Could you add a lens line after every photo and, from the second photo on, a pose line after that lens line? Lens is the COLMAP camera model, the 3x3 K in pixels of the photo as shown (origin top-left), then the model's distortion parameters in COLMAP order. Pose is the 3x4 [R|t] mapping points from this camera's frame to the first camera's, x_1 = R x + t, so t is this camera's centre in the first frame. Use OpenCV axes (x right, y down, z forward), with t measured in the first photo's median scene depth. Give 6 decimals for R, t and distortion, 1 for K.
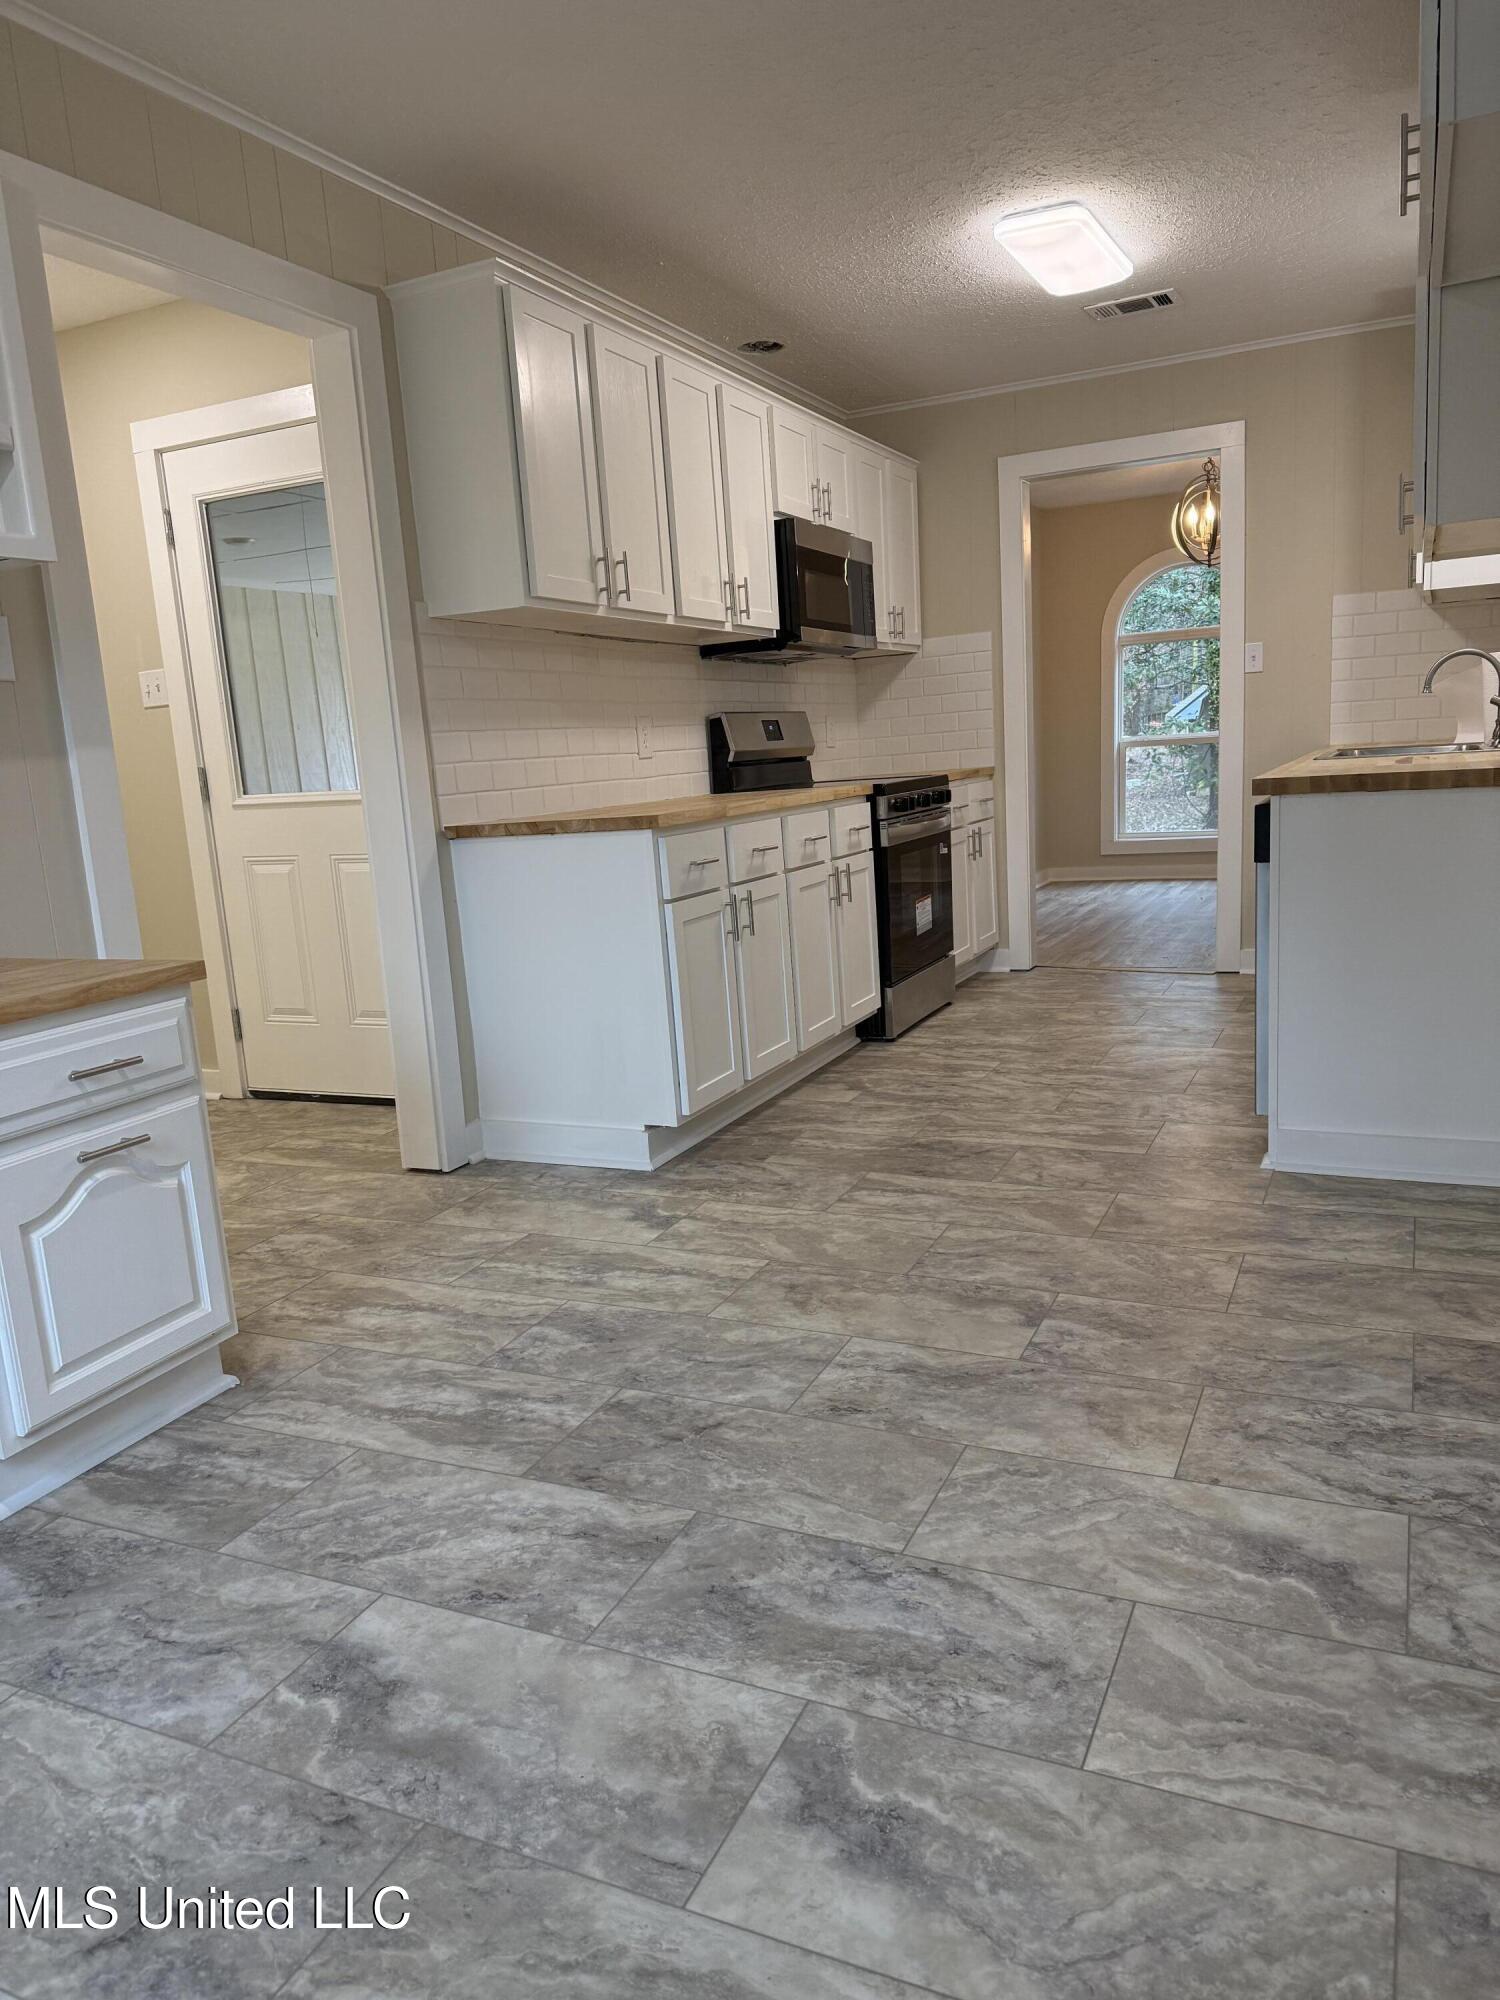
lens RADIAL K [[1397.9, 0, 760.9], [0, 1397.9, 1003.8], [0, 0, 1]] dist [0.135775, -0.237715]
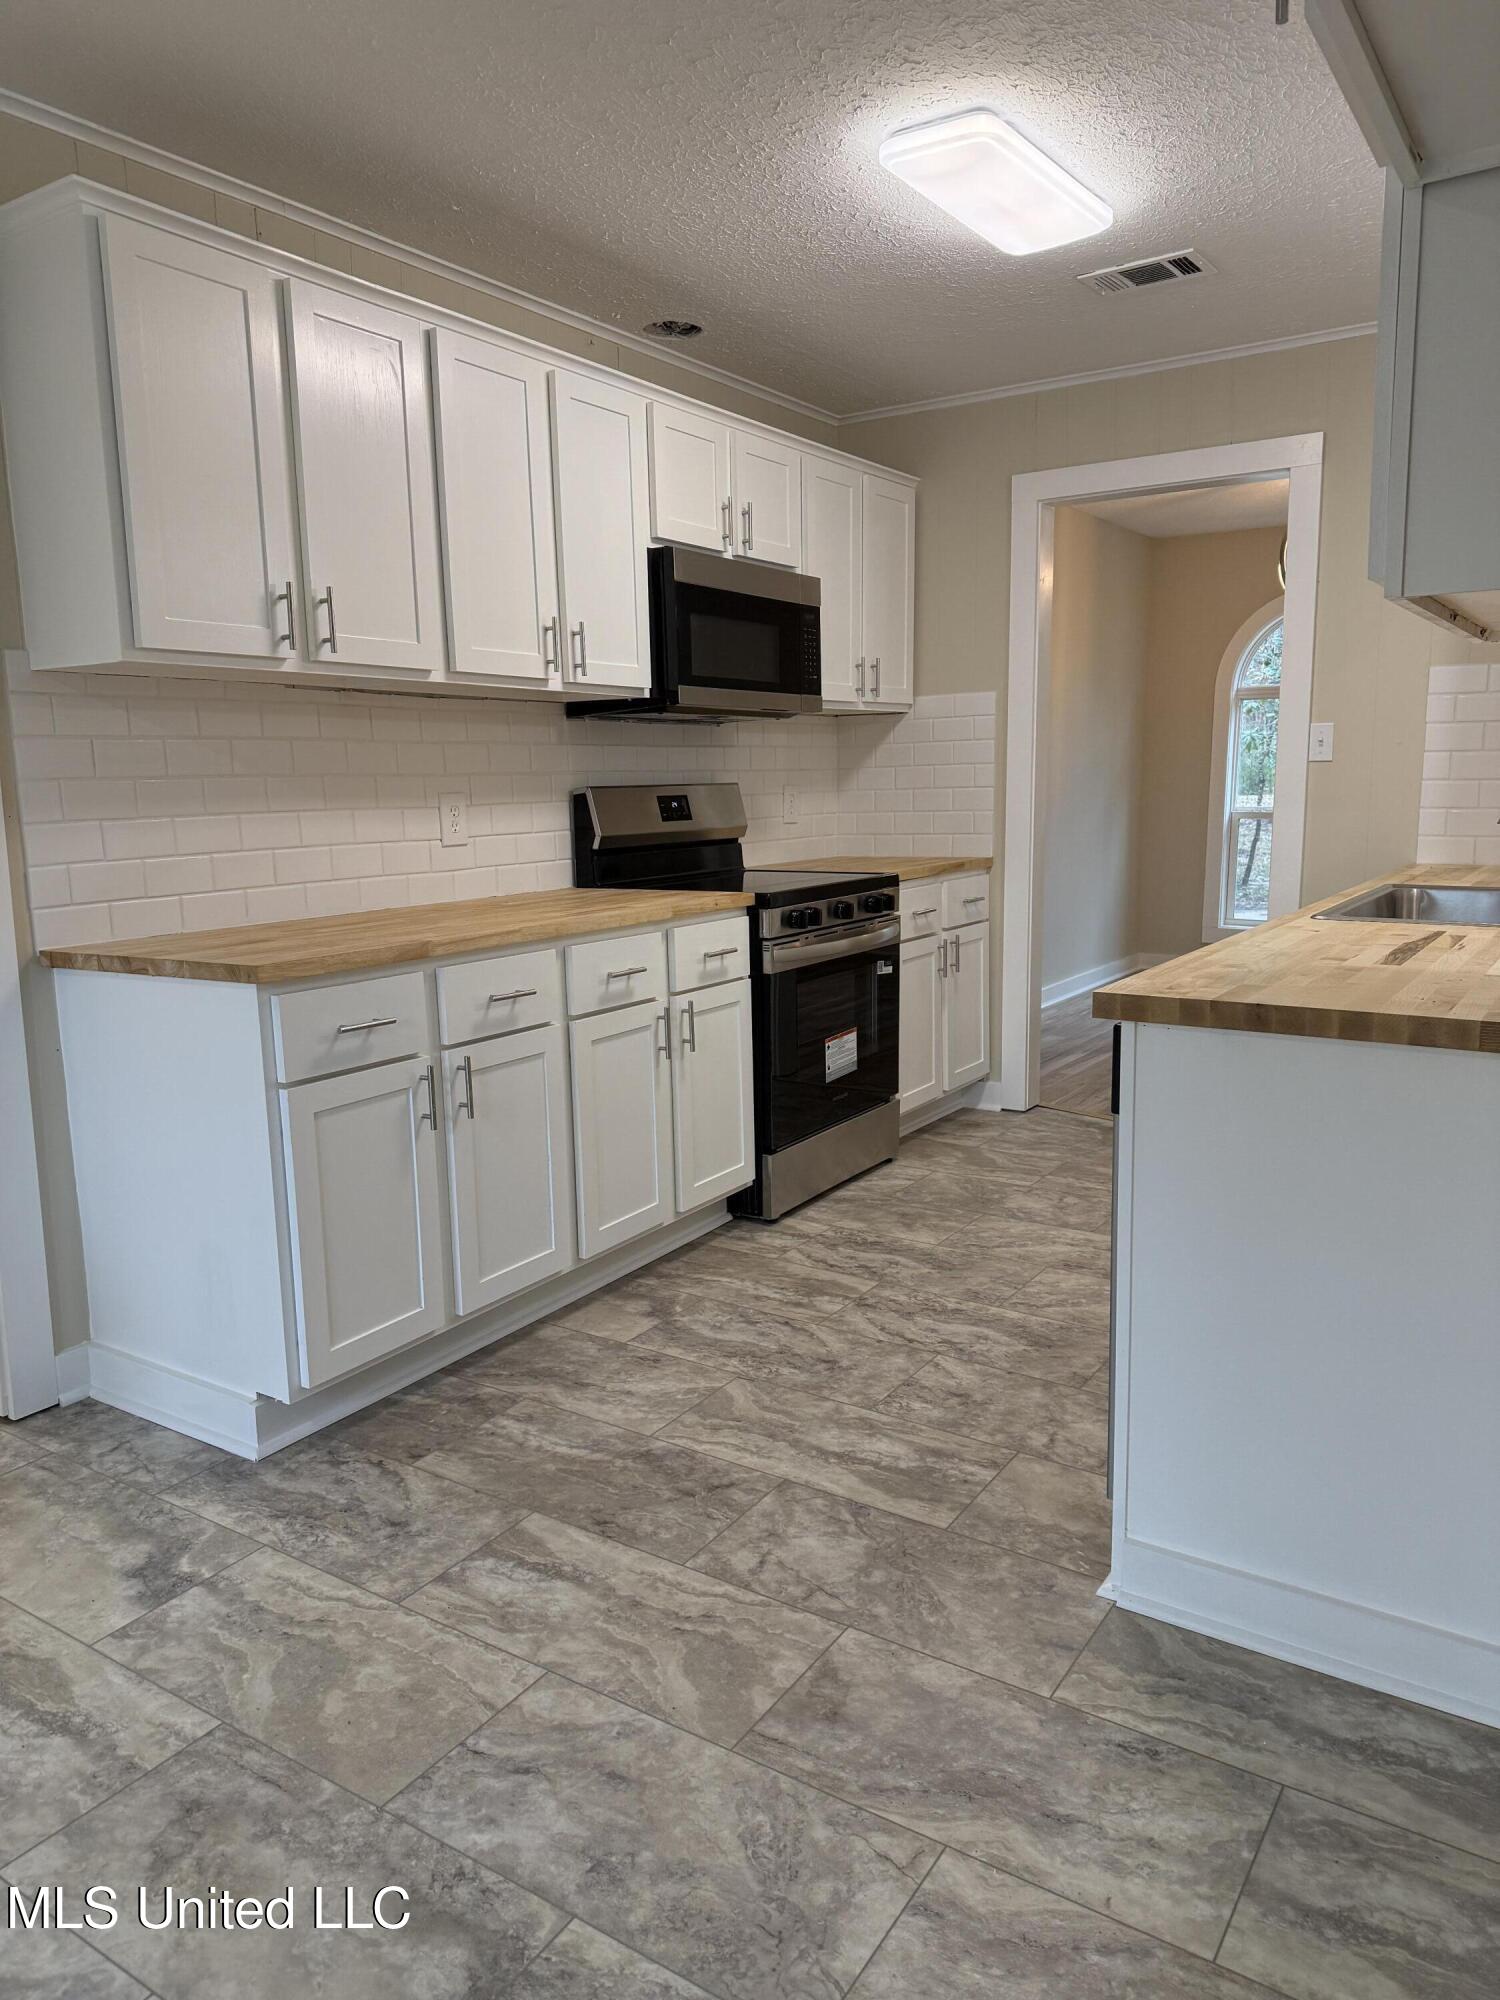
lens RADIAL K [[1400.0, 0, 760.0], [0, 1400.0, 994.7], [0, 0, 1]] dist [0.123232, -0.184561]
pose [[0.988621, 0.068466, -0.133943, 0.246358], [-0.070472, 0.997461, -0.010285, -0.121712], [0.132899, 0.019607, 0.990936, 0.316324]]
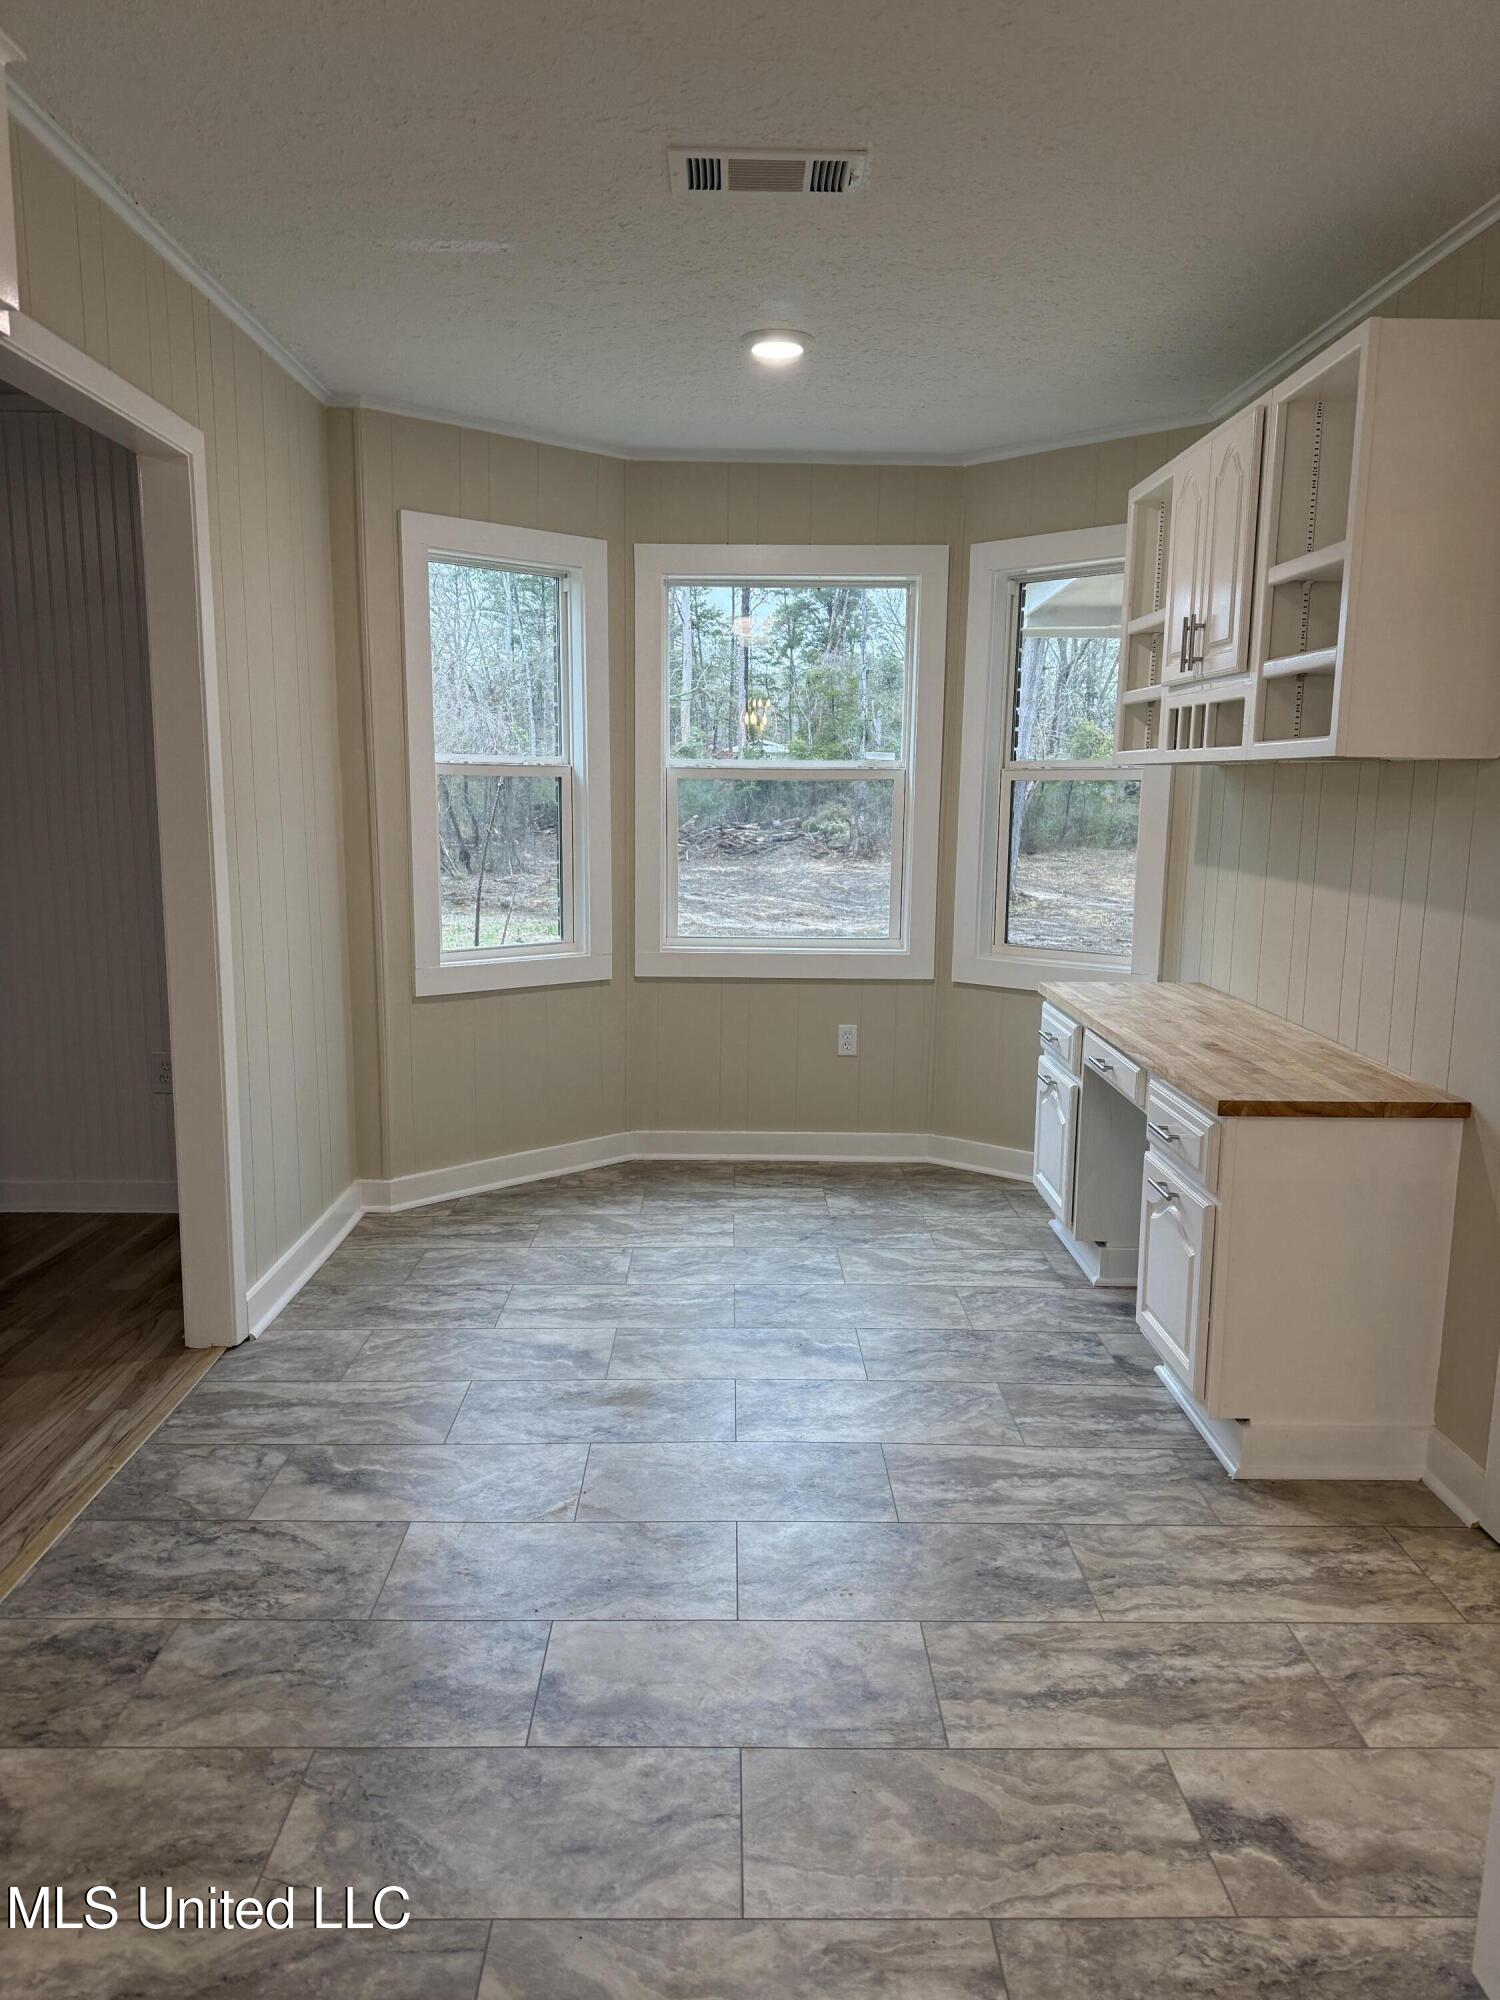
lens RADIAL K [[1391.7, 0, 753.9], [0, 1391.7, 1025.3], [0, 0, 1]] dist [0.036302, -0.047259]
pose [[-0.901469, 0.125622, -0.414212, 0.264668], [-0.033727, 0.933662, 0.356563, -0.308239], [0.431527, 0.335400, -0.837431, 1.131947]]
